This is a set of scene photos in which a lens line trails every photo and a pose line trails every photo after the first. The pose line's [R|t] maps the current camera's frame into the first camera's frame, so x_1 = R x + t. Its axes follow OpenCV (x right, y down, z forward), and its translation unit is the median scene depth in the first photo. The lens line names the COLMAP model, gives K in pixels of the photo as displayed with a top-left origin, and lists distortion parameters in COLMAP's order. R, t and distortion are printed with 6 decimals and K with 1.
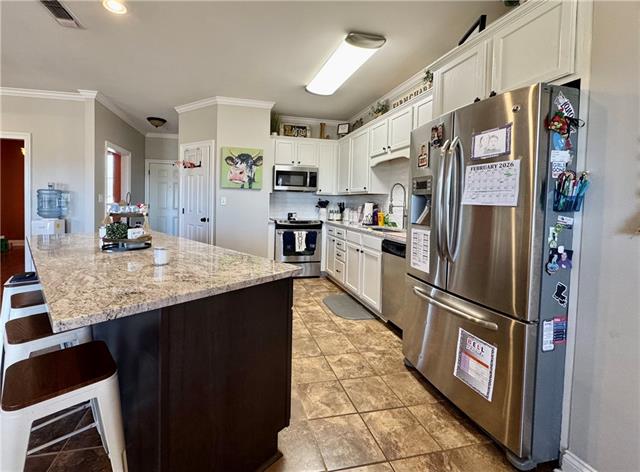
lens RADIAL K [[279.6, 0, 292.0], [0, 279.6, 210.1], [0, 0, 1]] dist [0.001346, 0.000106]
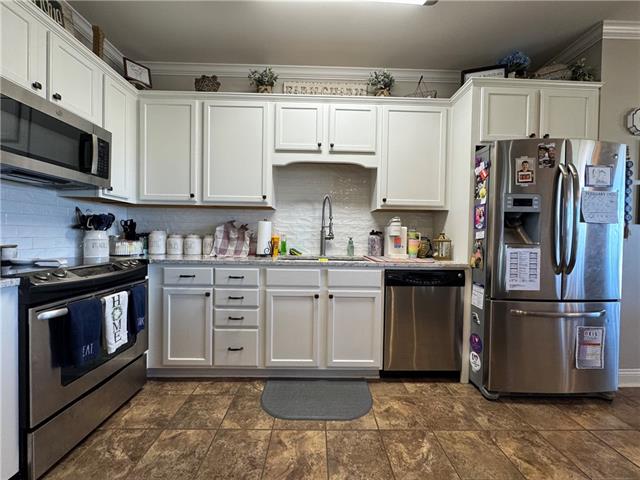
lens RADIAL K [[255.1, 0, 318.9], [0, 255.1, 241.1], [0, 0, 1]] dist [-0.000207, 0.000232]
pose [[0.195350, -0.037656, 0.980010, -0.402525], [0.017346, 0.999239, 0.034938, 0.001080], [-0.980580, 0.010175, 0.195855, 1.134010]]
